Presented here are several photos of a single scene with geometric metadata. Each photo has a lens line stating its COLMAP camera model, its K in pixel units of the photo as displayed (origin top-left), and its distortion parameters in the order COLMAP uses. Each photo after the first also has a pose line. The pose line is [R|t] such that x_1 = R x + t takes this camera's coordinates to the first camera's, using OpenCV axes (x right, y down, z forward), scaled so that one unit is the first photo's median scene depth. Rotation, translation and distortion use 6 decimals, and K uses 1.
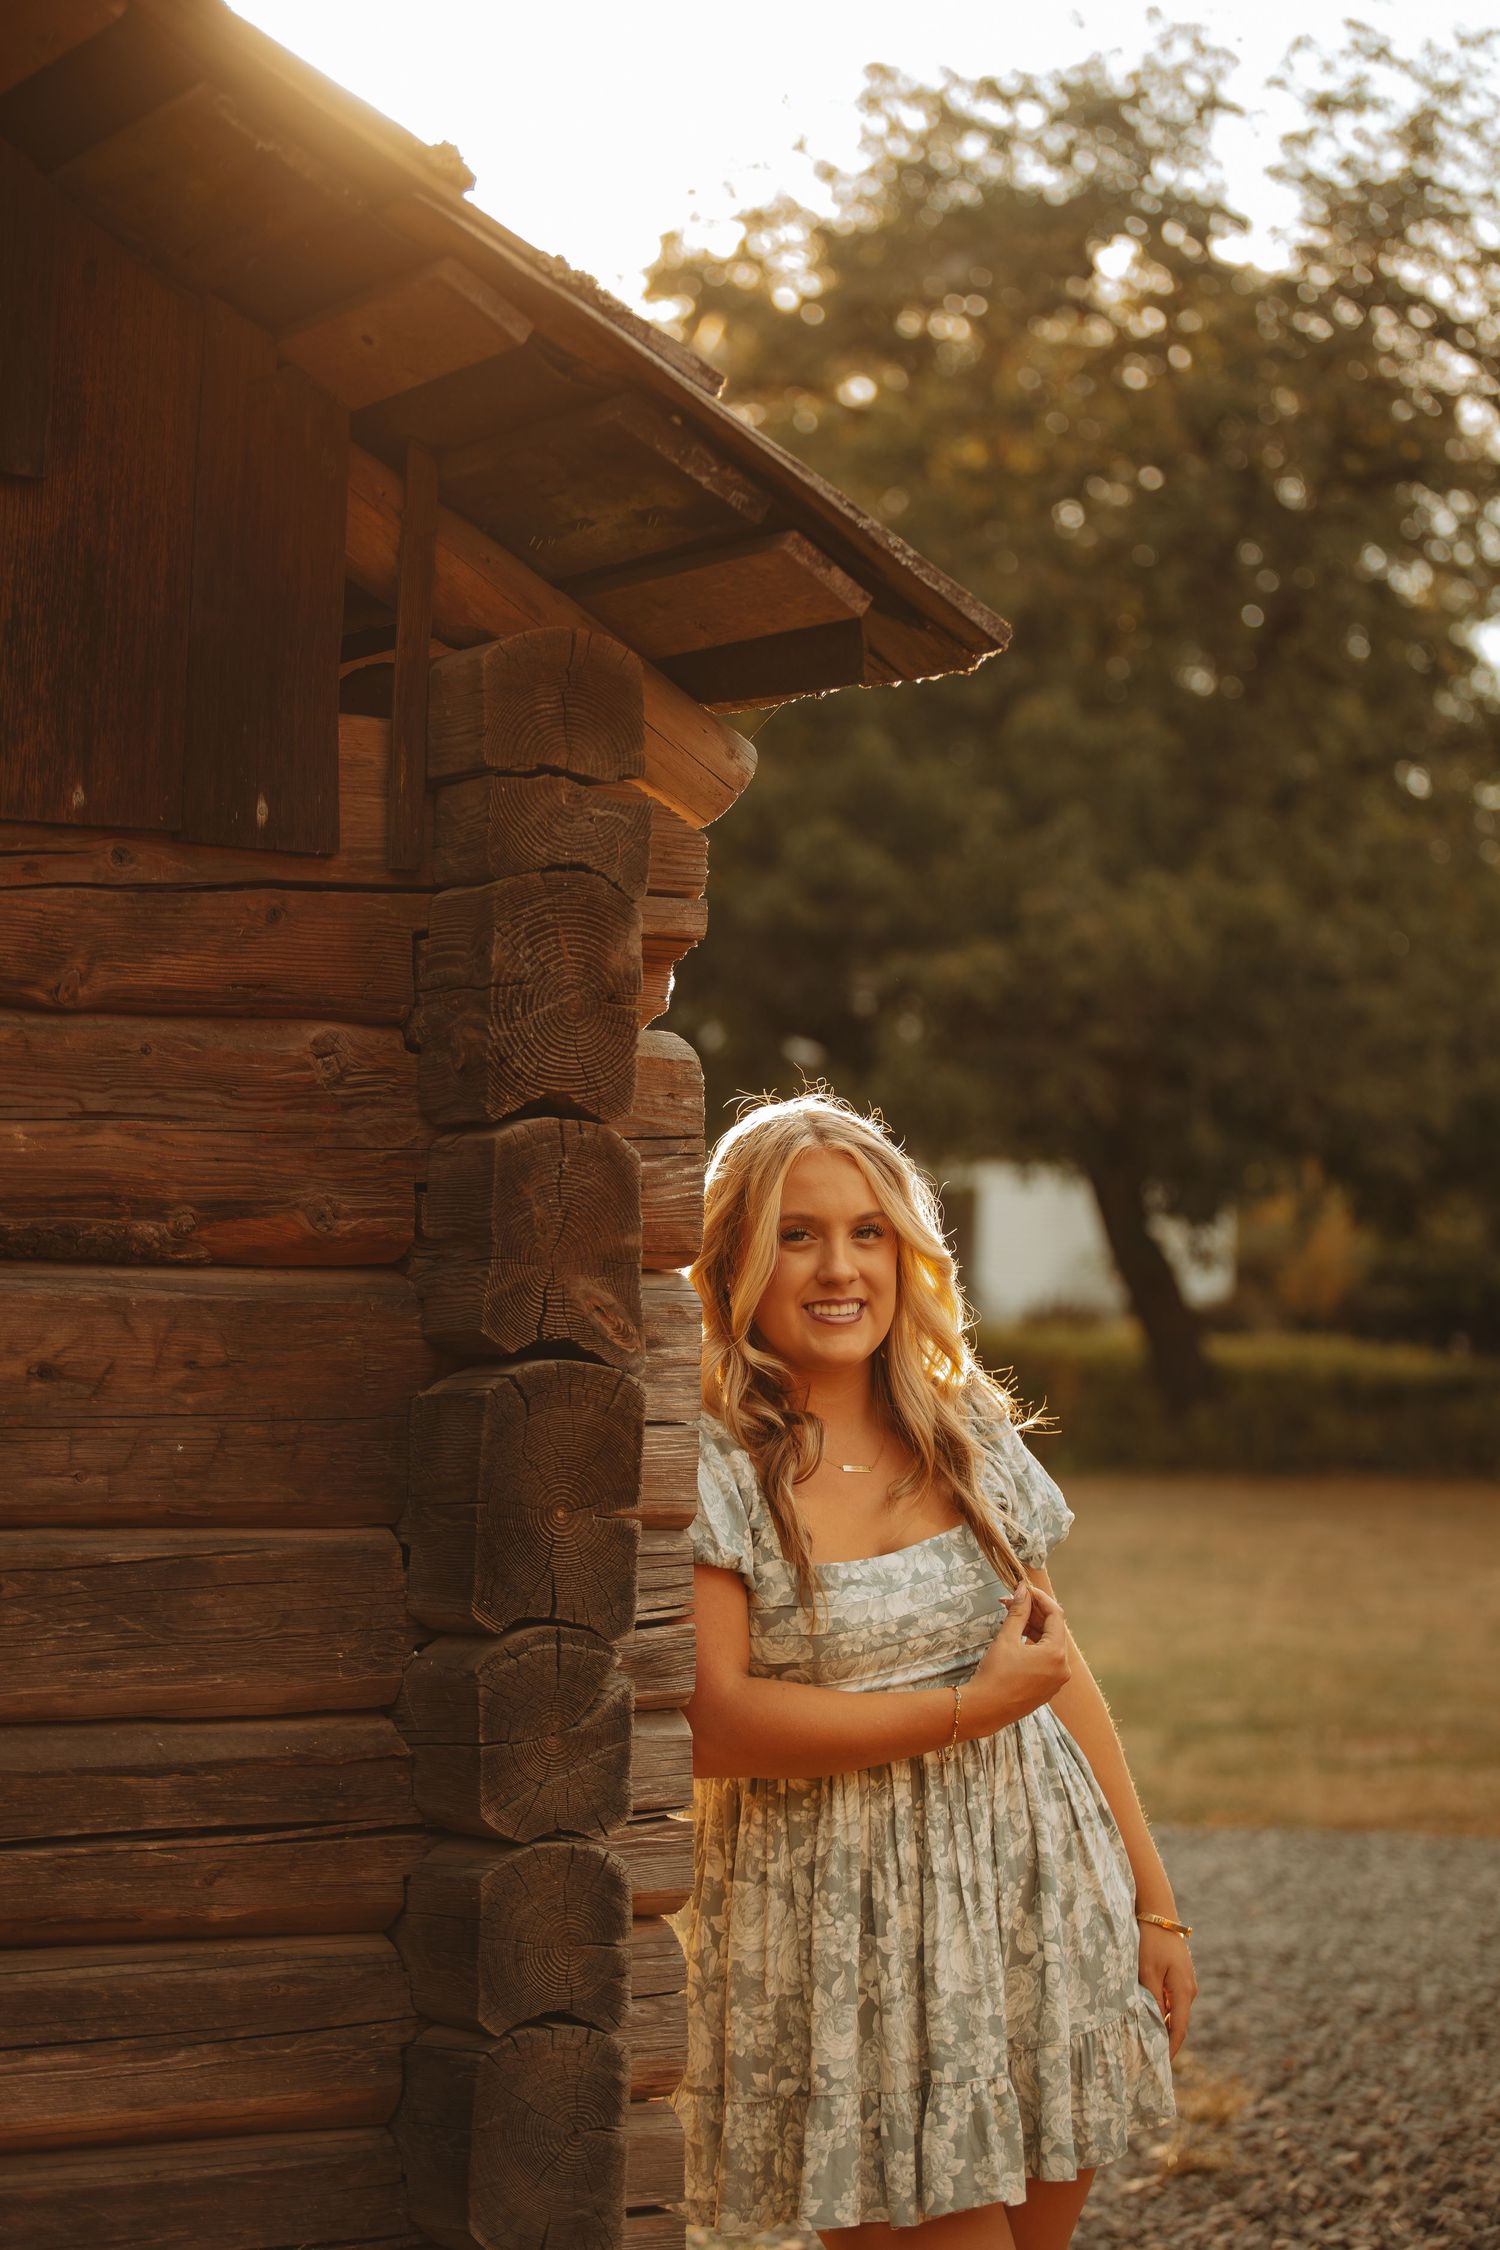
lens RADIAL K [[4578.6, 0, 600.9], [0, 4578.6, 1116.5], [0, 0, 1]] dist [-0.240673, 0.000000]
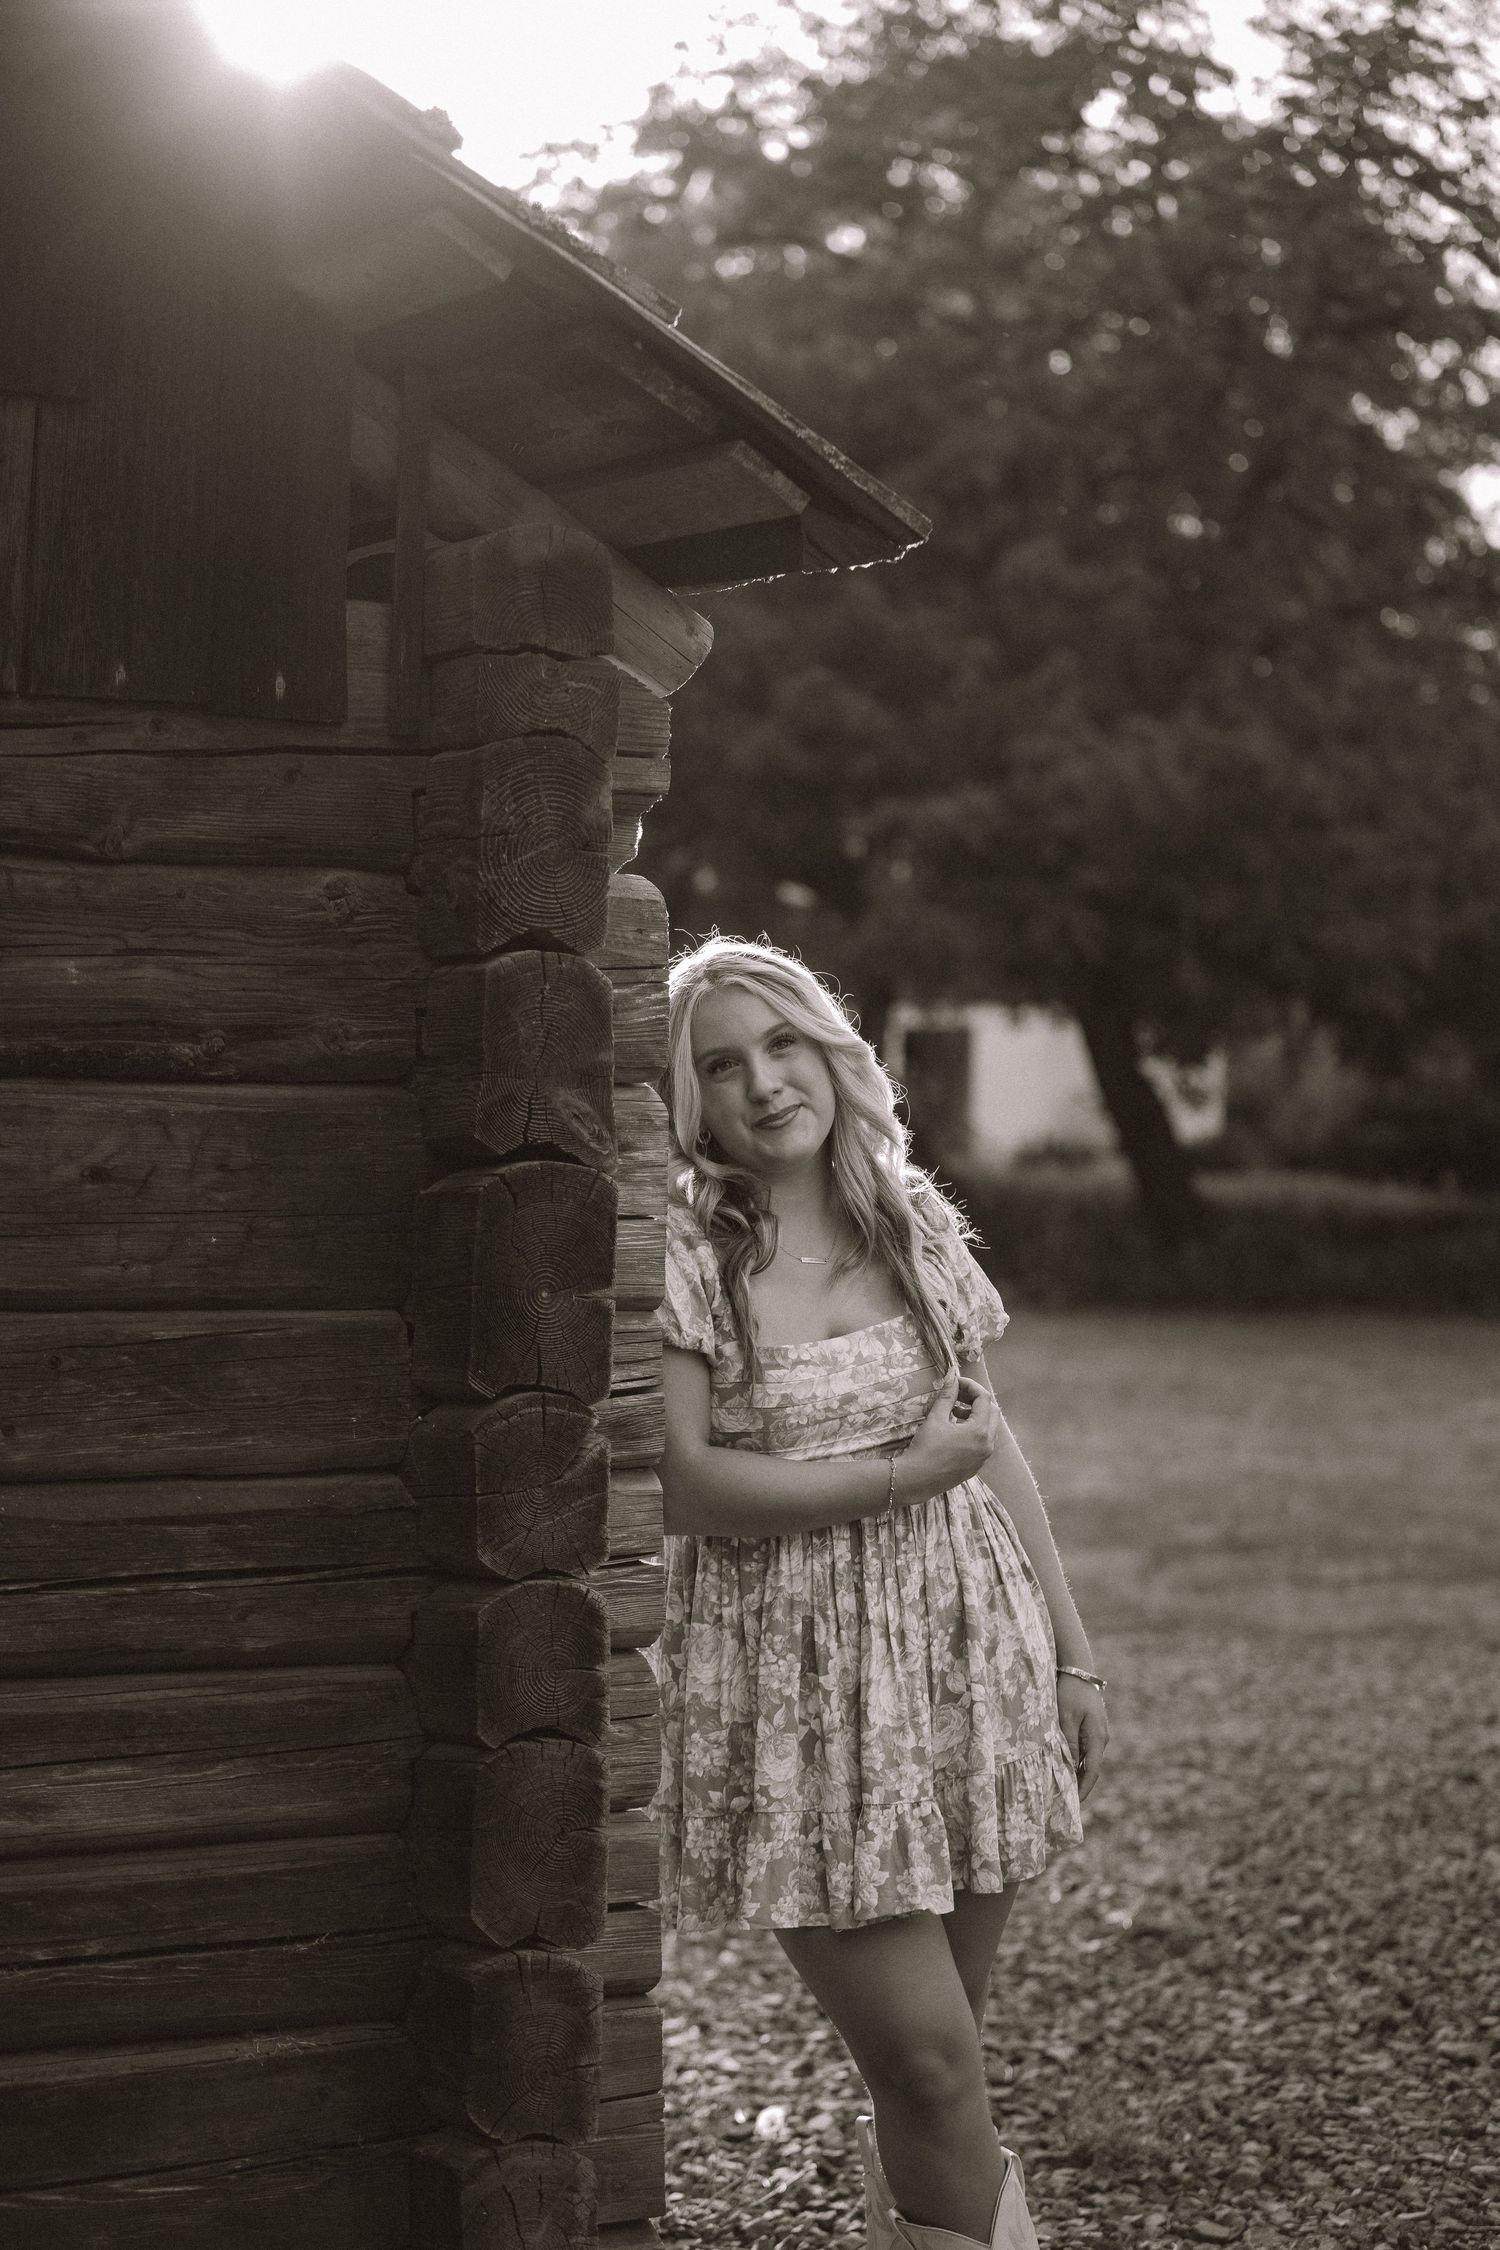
lens RADIAL K [[4578.6, 0, 756.7], [0, 4578.6, 1113.3], [0, 0, 1]] dist [-0.240673, 0.000000]
pose [[0.999387, -0.007585, 0.034179, 0.004835], [0.006445, 0.999424, 0.033333, 0.002737], [-0.034413, -0.033092, 0.998860, -0.132131]]
